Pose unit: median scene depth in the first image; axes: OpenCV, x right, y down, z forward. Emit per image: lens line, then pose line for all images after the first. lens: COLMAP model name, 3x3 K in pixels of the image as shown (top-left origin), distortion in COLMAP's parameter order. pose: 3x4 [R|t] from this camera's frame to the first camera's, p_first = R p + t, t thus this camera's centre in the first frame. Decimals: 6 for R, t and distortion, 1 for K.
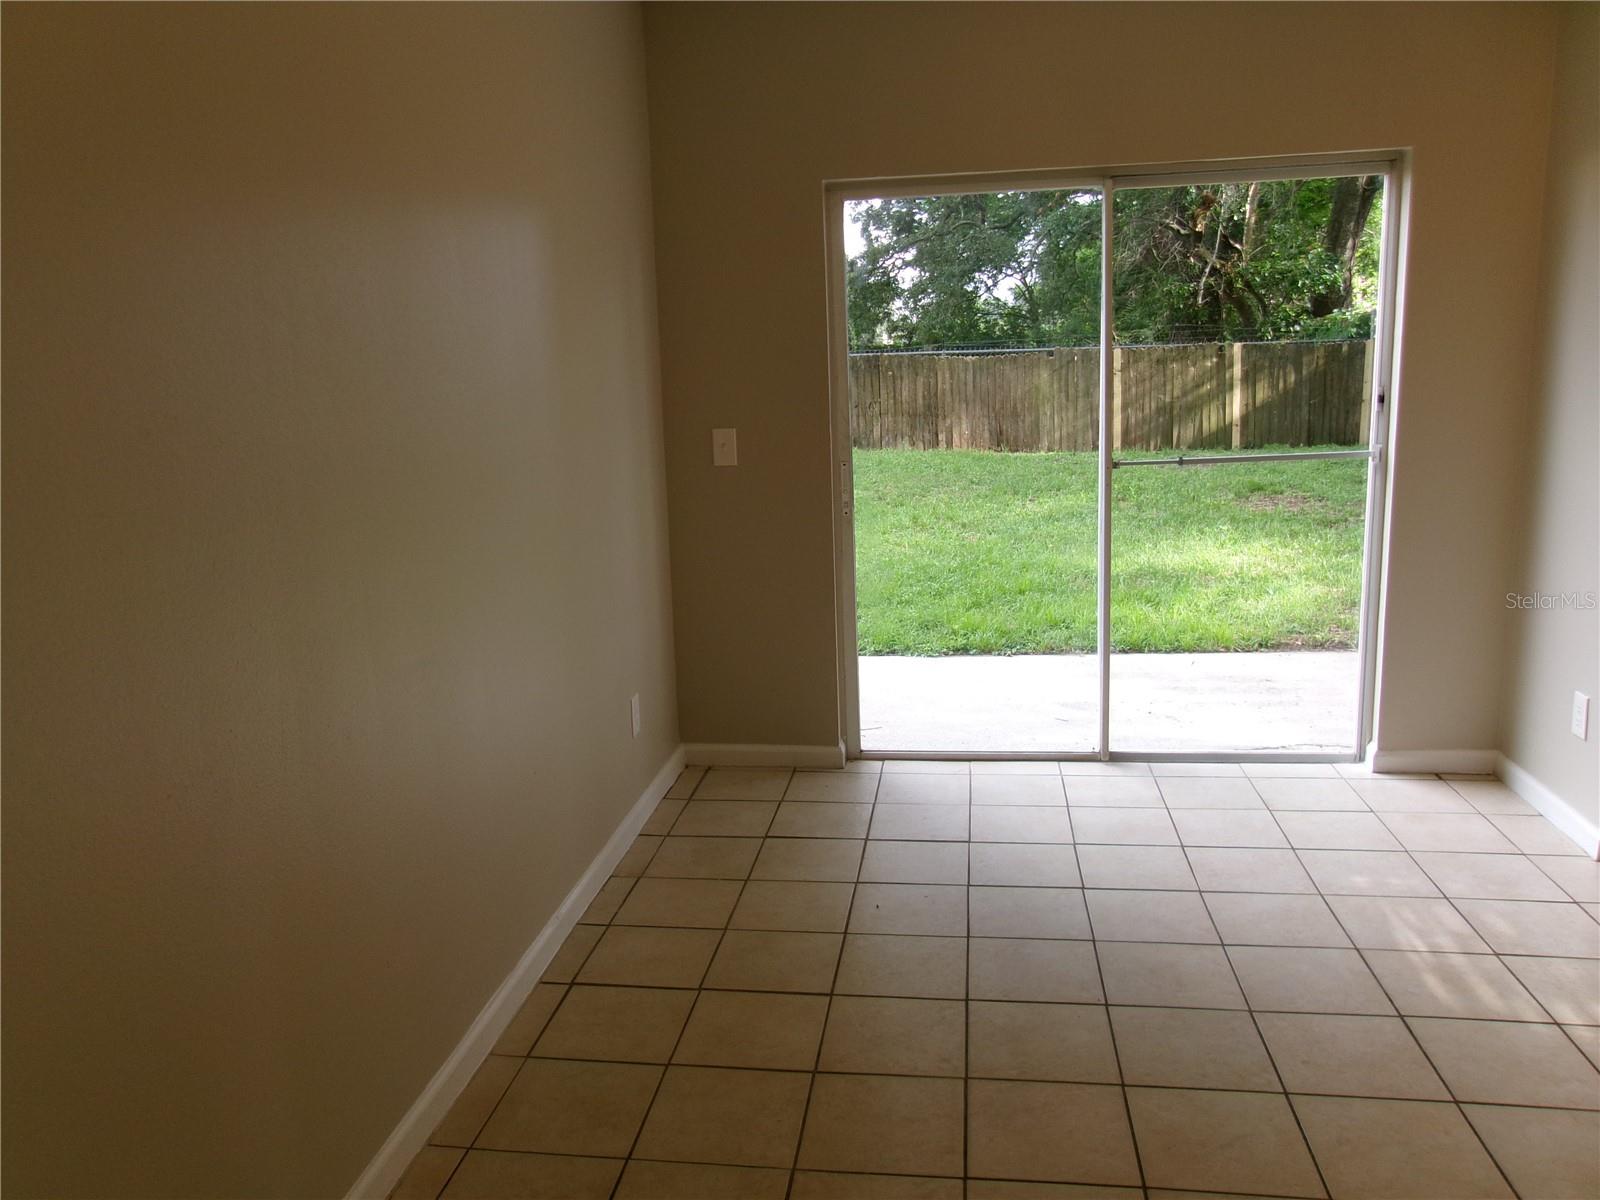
lens RADIAL K [[1254.7, 0, 801.4], [0, 1254.7, 603.1], [0, 0, 1]] dist [-0.038819, 0.069698]
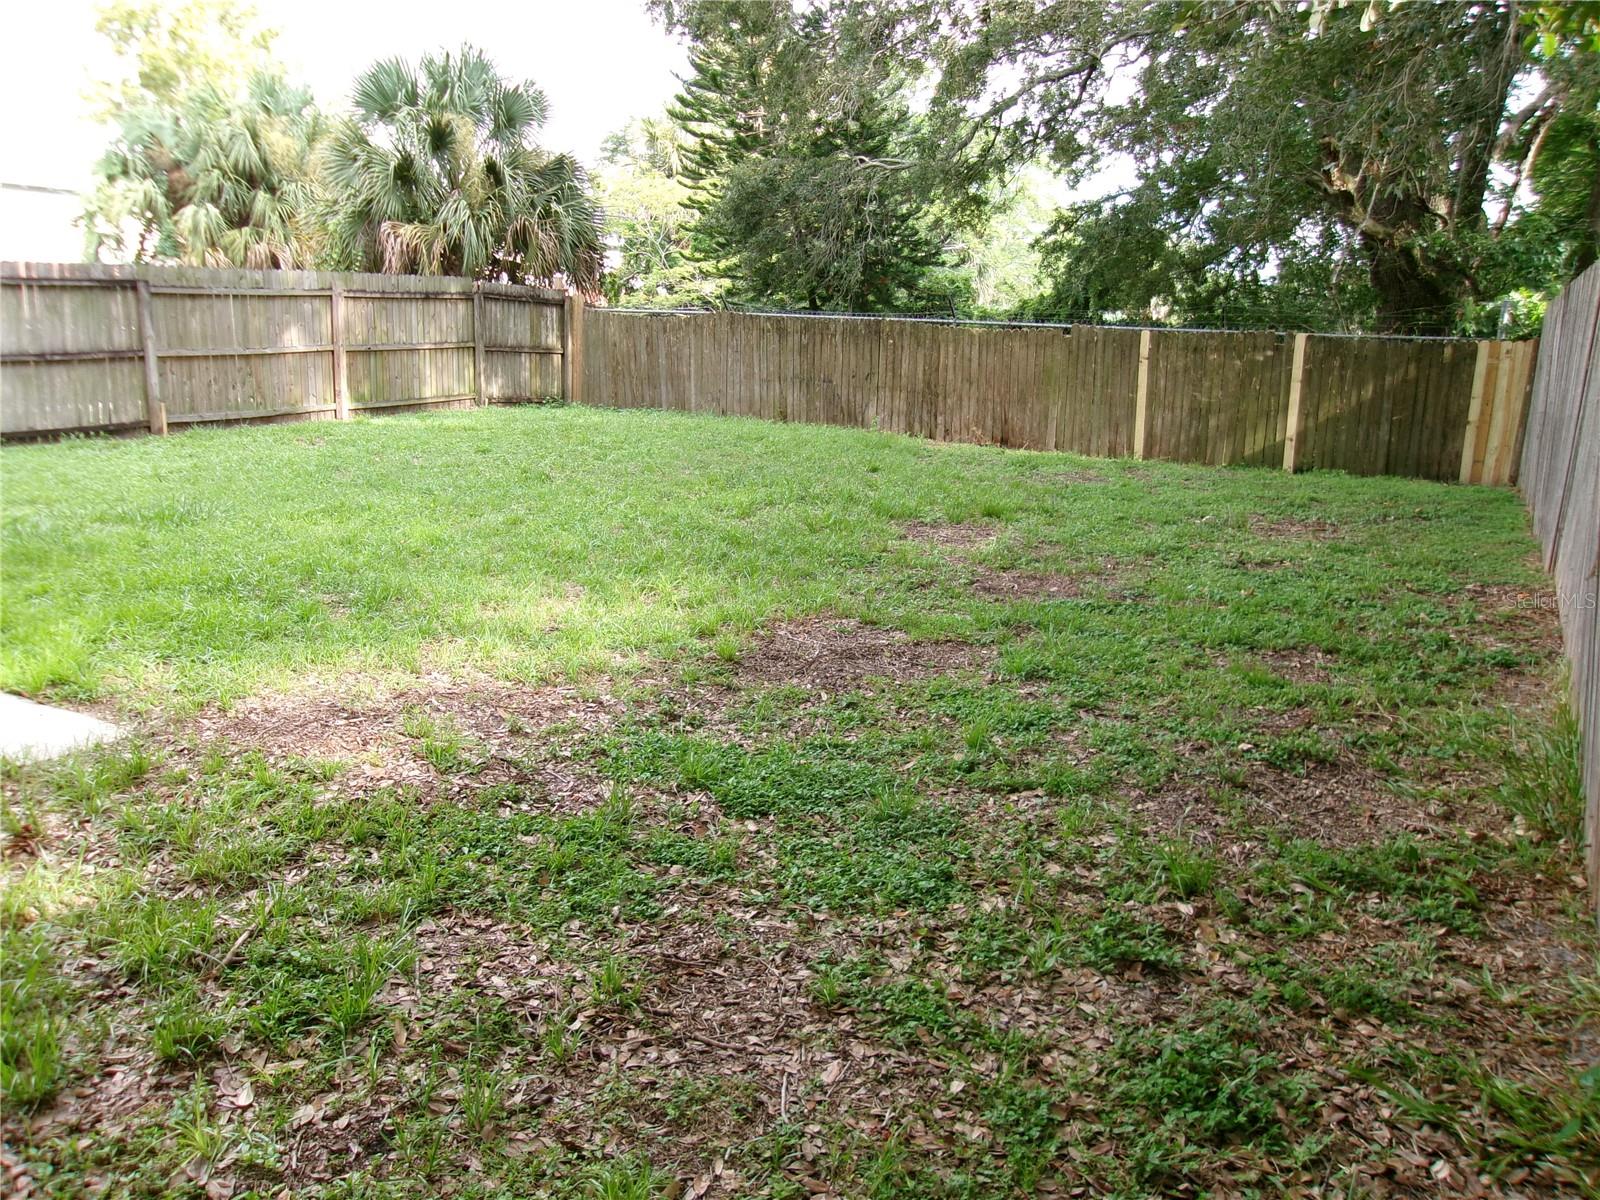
lens RADIAL K [[1254.7, 0, 798.4], [0, 1254.7, 598.9], [0, 0, 1]] dist [-0.038819, 0.069698]
pose [[0.997409, 0.065581, -0.029557, 0.076429], [-0.064675, 0.997436, 0.030629, -0.049739], [0.031489, -0.028638, 0.999094, 0.223568]]
